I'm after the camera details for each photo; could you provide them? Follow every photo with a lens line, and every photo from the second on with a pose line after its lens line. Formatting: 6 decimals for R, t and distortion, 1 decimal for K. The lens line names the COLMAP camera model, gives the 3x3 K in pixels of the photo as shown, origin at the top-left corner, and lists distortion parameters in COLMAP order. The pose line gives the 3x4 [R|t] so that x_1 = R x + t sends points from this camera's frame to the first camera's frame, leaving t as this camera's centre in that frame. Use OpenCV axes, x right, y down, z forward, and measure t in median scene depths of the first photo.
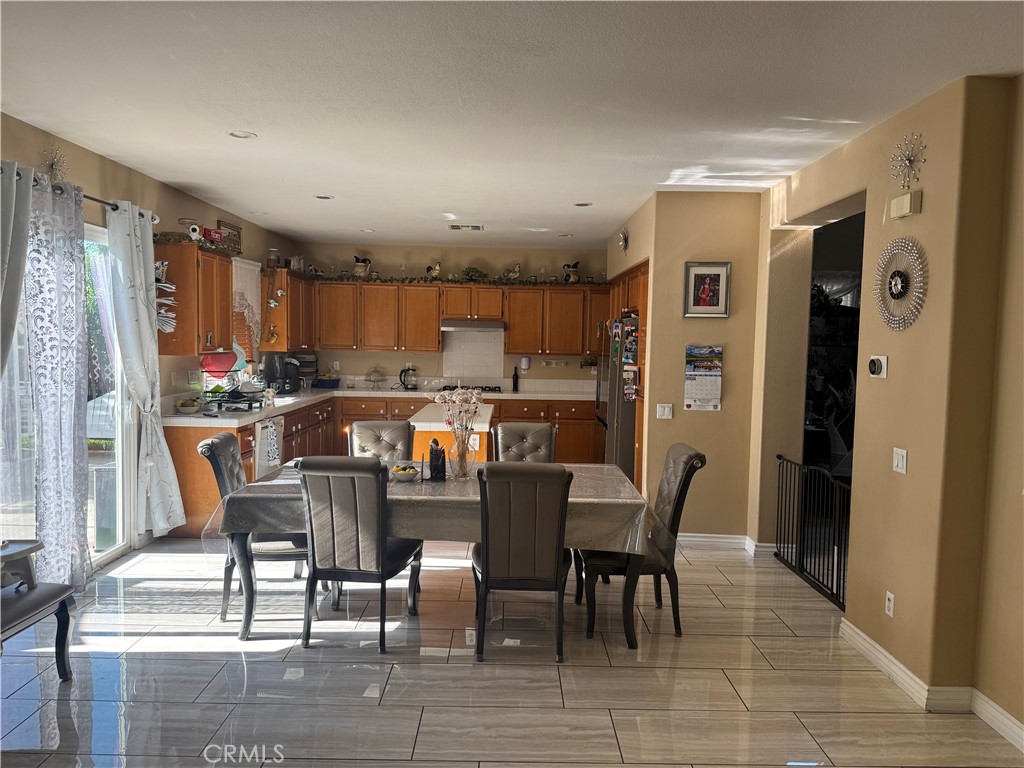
lens RADIAL K [[723.0, 0, 518.2], [0, 723.0, 386.0], [0, 0, 1]] dist [-0.000807, -0.037067]
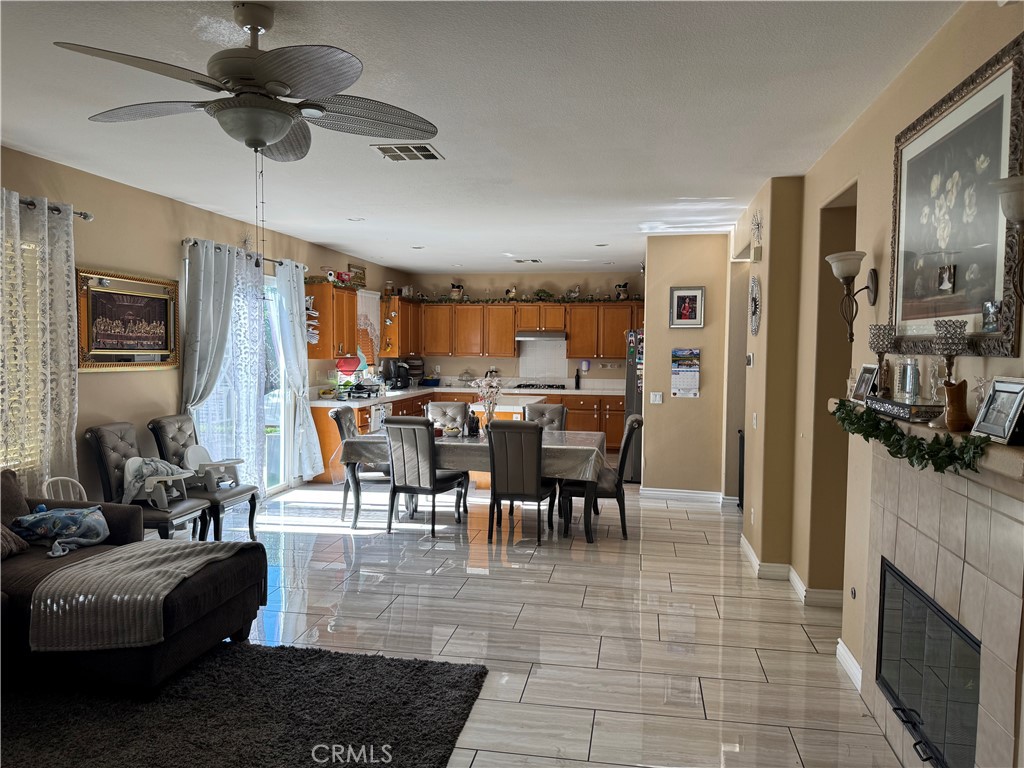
lens RADIAL K [[723.0, 0, 512.2], [0, 723.0, 384.1], [0, 0, 1]] dist [-0.000807, -0.037067]
pose [[0.980908, -0.000834, -0.194470, 0.204034], [-0.002430, 0.999860, -0.016548, 0.032820], [0.194457, 0.016704, 0.980769, -0.377433]]
